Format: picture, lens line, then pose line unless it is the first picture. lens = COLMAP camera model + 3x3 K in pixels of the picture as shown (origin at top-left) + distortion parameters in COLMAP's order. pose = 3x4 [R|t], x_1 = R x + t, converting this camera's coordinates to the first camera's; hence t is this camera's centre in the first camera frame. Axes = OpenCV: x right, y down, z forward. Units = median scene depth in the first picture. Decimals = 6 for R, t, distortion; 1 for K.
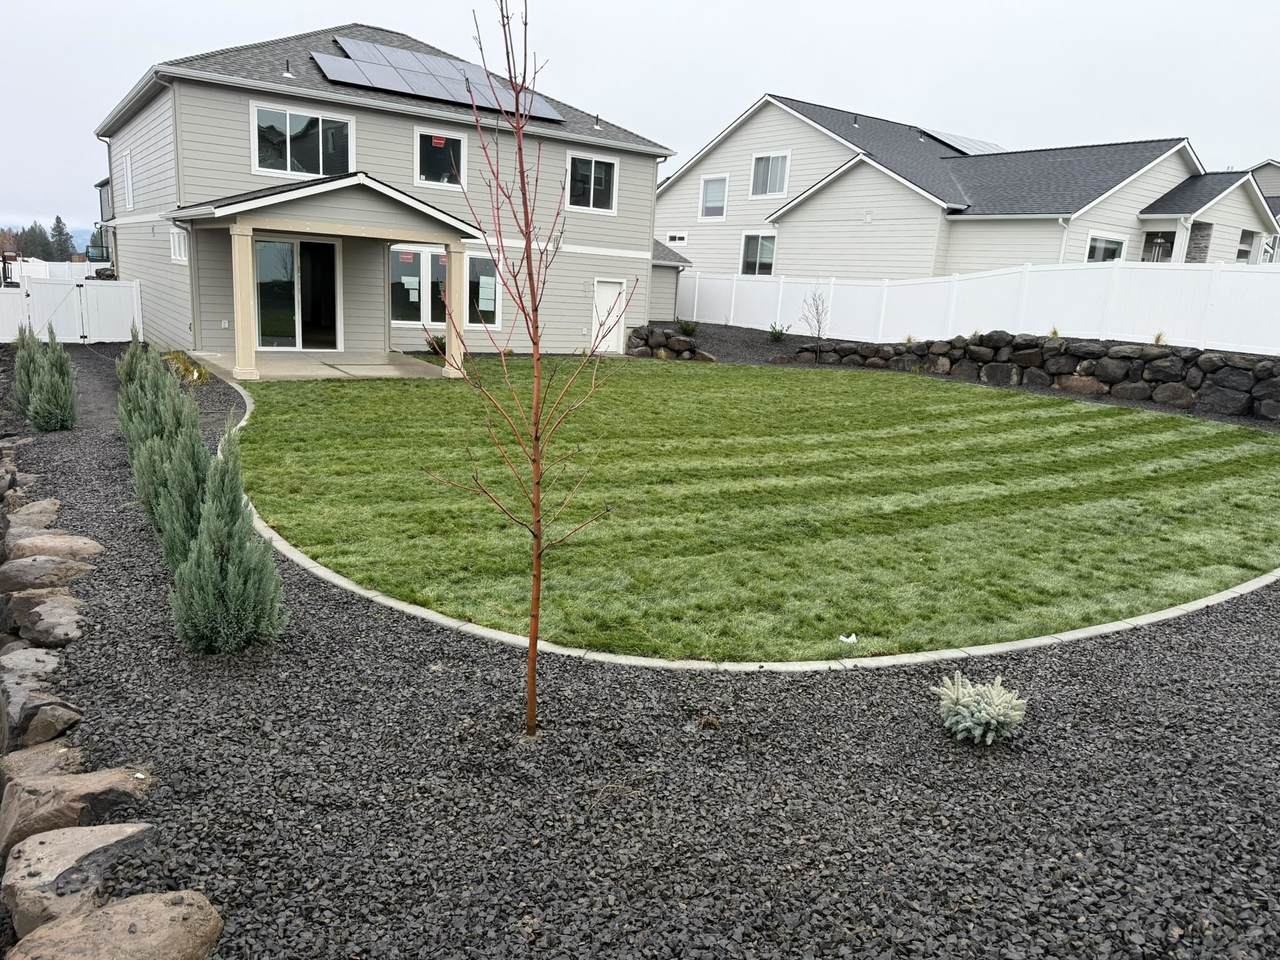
lens RADIAL K [[890.7, 0, 660.4], [0, 890.7, 483.5], [0, 0, 1]] dist [0.138794, -0.205898]
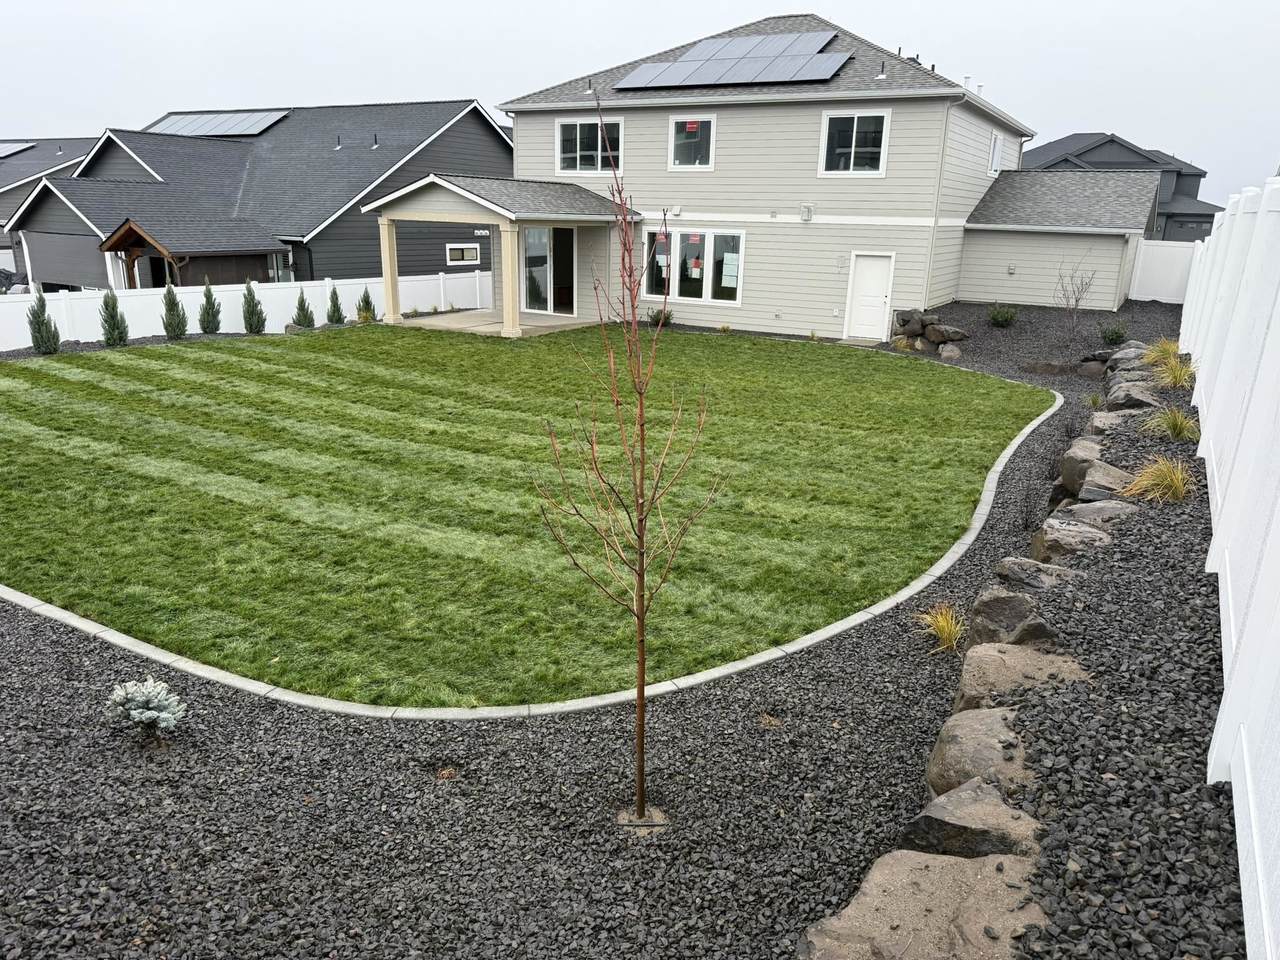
lens RADIAL K [[890.7, 0, 660.4], [0, 890.7, 483.5], [0, 0, 1]] dist [0.138794, -0.205898]
pose [[0.475678, 0.186853, -0.859544, 0.678653], [-0.205314, 0.973771, 0.098062, -0.059934], [0.855322, 0.129830, 0.501565, 0.454336]]
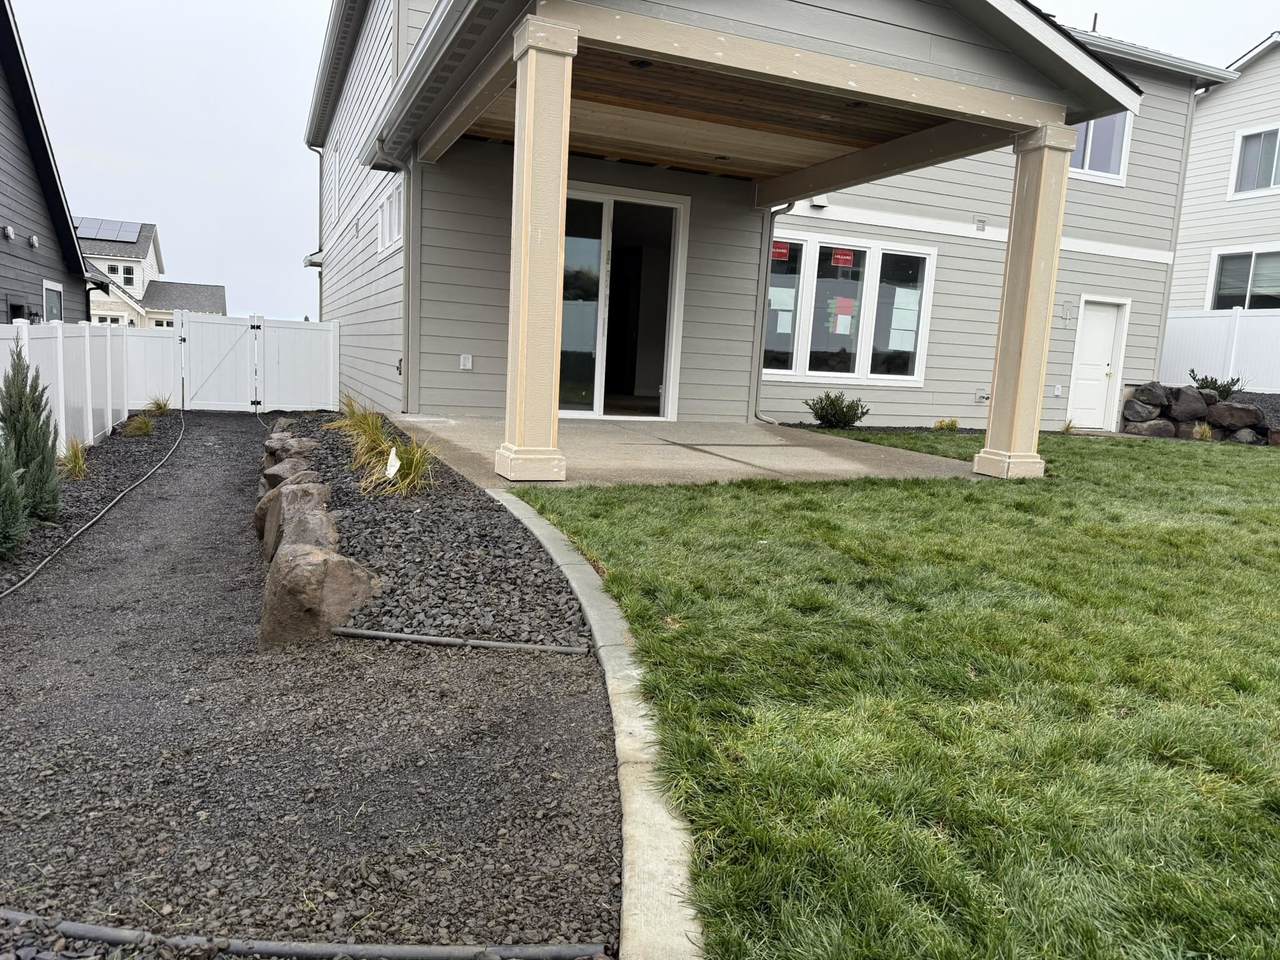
lens RADIAL K [[890.7, 0, 660.4], [0, 890.7, 483.5], [0, 0, 1]] dist [0.138794, -0.205898]
pose [[0.978683, 0.019799, -0.204418, -0.222268], [-0.040123, 0.994595, -0.095761, -0.054287], [0.201417, 0.101921, 0.974188, 0.445814]]
